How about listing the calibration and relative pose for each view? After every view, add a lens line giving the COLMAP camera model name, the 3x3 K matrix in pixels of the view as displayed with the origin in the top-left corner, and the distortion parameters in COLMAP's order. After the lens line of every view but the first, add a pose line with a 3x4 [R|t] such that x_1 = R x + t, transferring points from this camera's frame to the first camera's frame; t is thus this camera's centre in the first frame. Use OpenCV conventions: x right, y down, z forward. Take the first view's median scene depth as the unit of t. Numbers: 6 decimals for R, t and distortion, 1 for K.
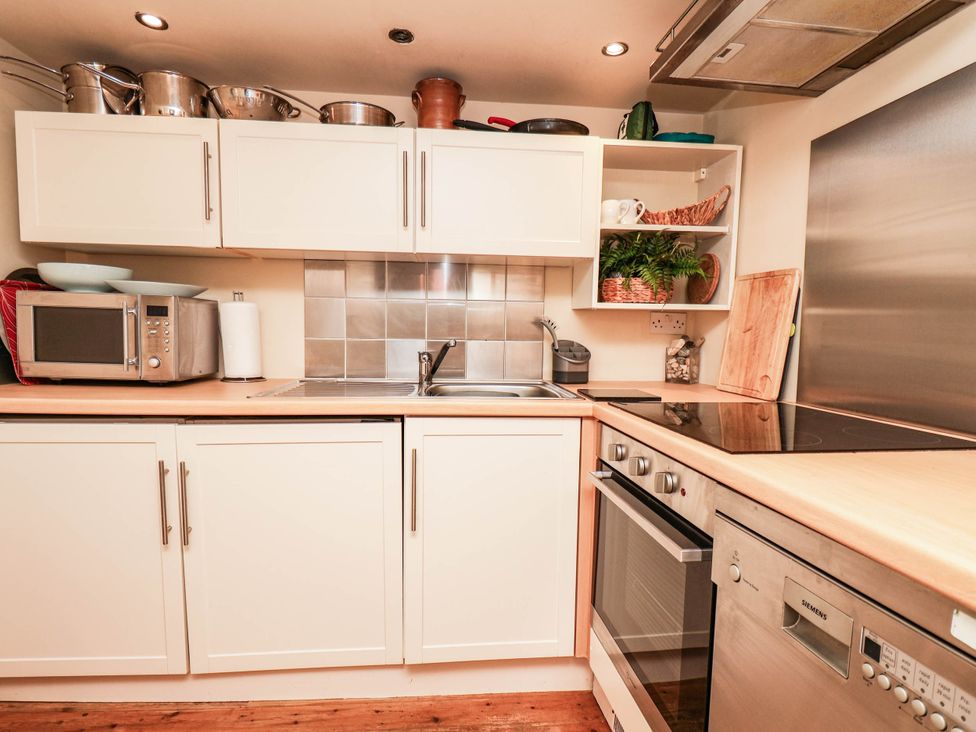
lens RADIAL K [[528.2, 0, 488.0], [0, 528.2, 366.0], [0, 0, 1]] dist [-0.024639, -0.000894]
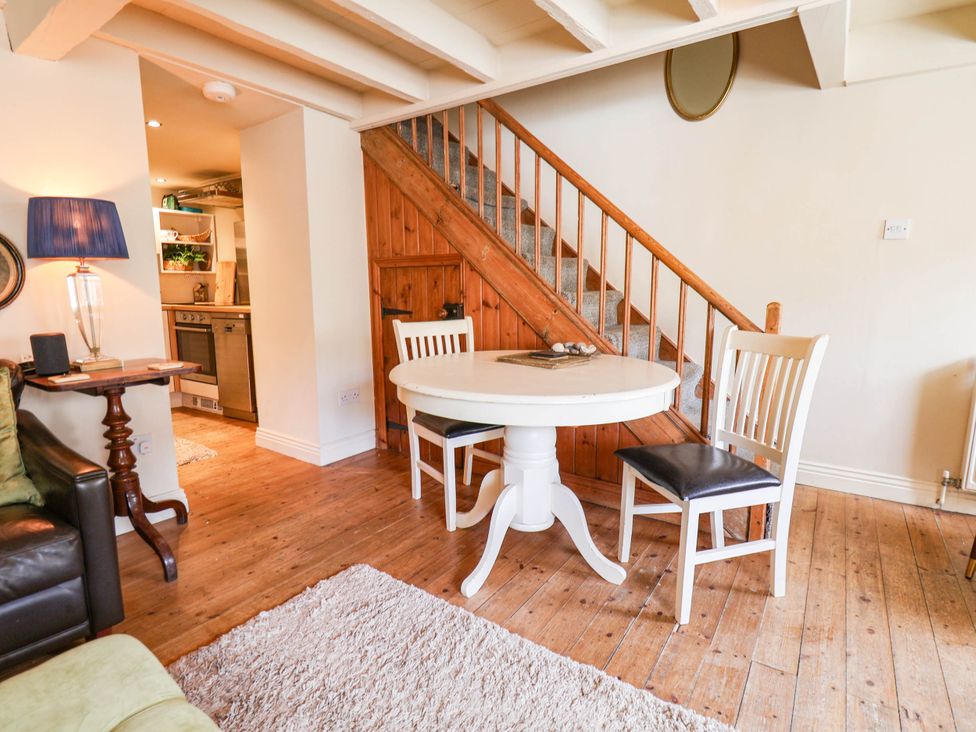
lens RADIAL K [[515.5, 0, 488.0], [0, 515.5, 366.0], [0, 0, 1]] dist [-0.000279, -0.000936]
pose [[0.653306, -0.135198, 0.744925, -0.779324], [0.062977, 0.990221, 0.124486, 0.146617], [-0.754470, -0.034414, 0.655432, -2.109088]]
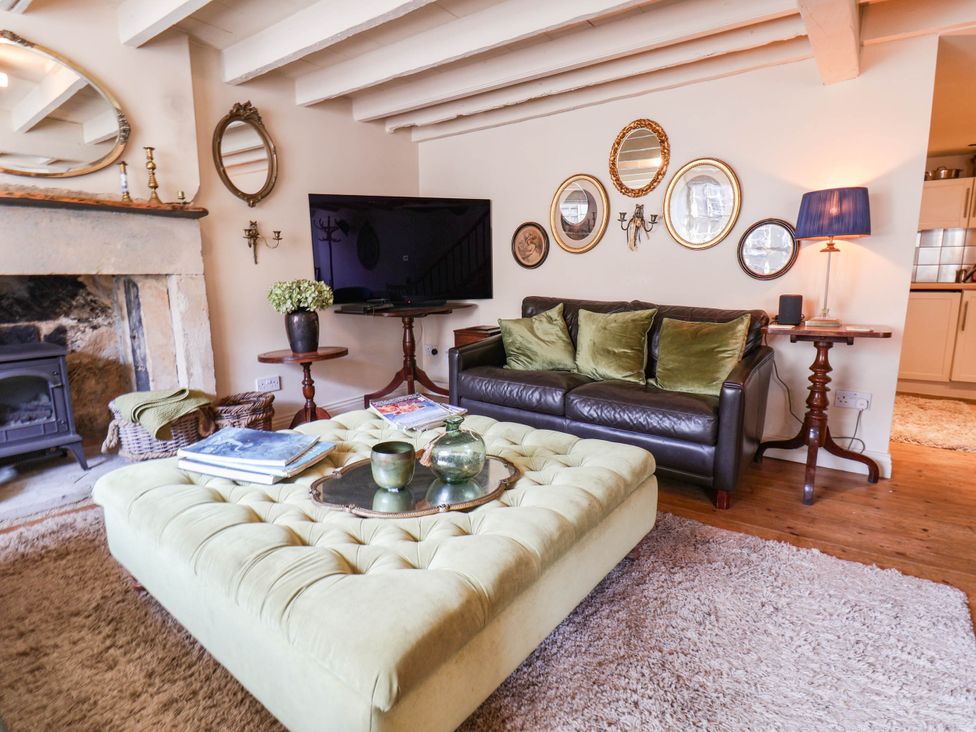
lens RADIAL K [[515.5, 0, 488.0], [0, 515.5, 366.0], [0, 0, 1]] dist [-0.000279, -0.000936]
pose [[0.757135, 0.086732, -0.647476, -0.228879], [-0.020311, 0.993793, 0.109371, 0.219531], [0.652943, -0.069658, 0.754197, -2.412291]]
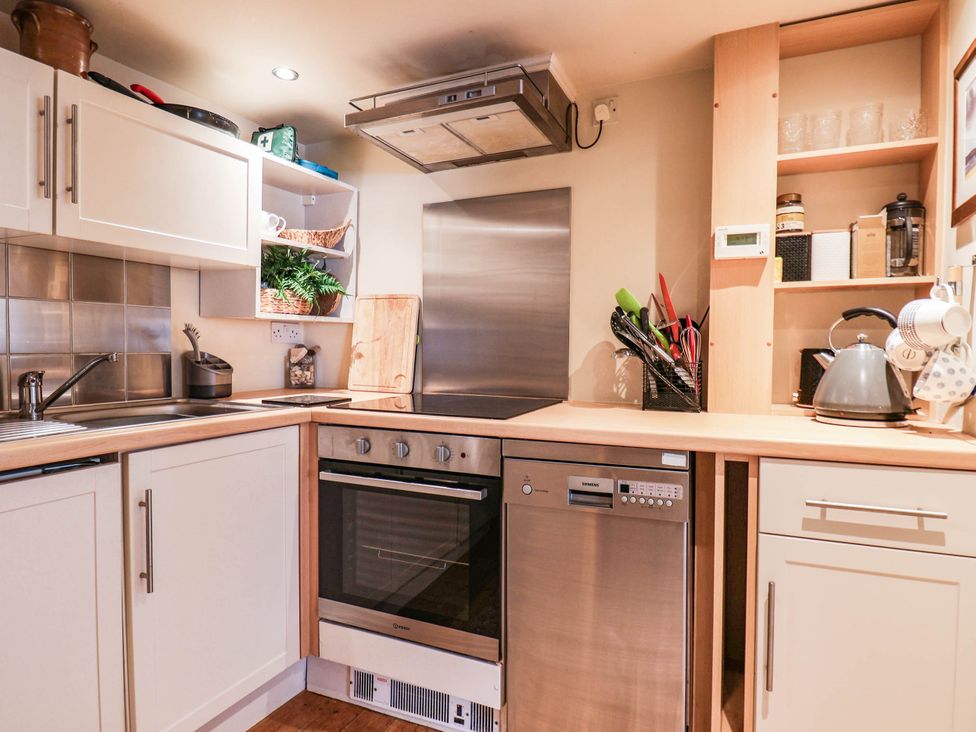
lens RADIAL K [[571.1, 0, 488.0], [0, 571.1, 366.0], [0, 0, 1]] dist [0.000692, -0.000226]
pose [[0.508808, -0.047350, 0.859577, -0.538857], [0.058847, 0.998064, 0.020145, -0.017865], [-0.858866, 0.040334, 0.510609, 0.080121]]
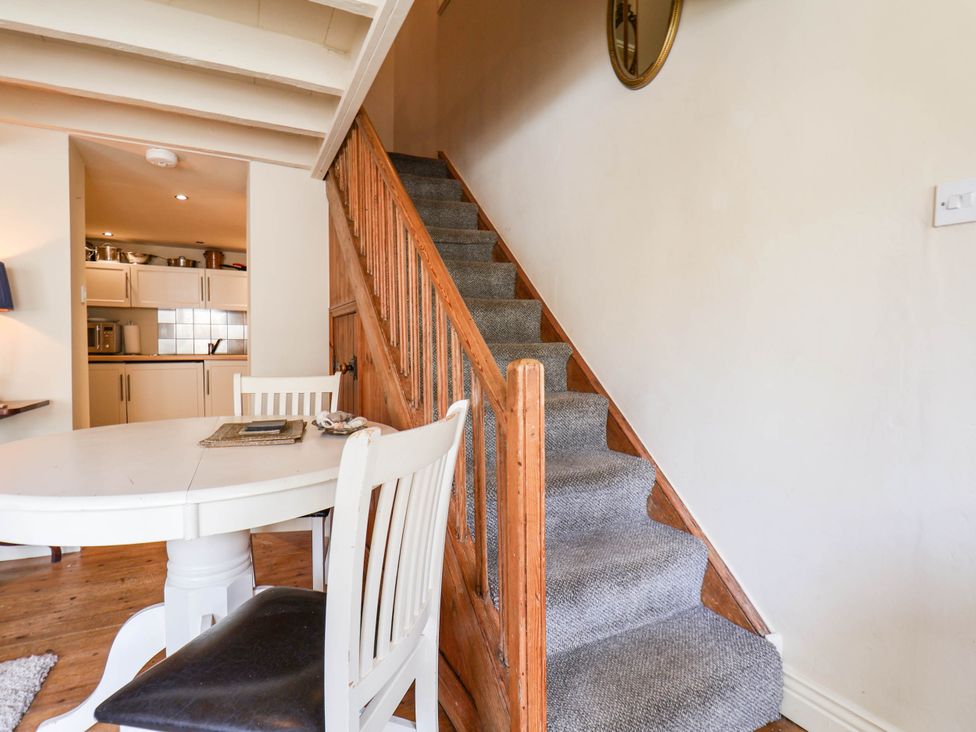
lens RADIAL K [[515.5, 0, 488.0], [0, 515.5, 366.0], [0, 0, 1]] dist [-0.000279, -0.000936]
pose [[0.931903, -0.023759, 0.361930, 0.295784], [0.031402, 0.999390, -0.015251, 0.208146], [-0.361347, 0.025578, 0.932081, -2.377712]]
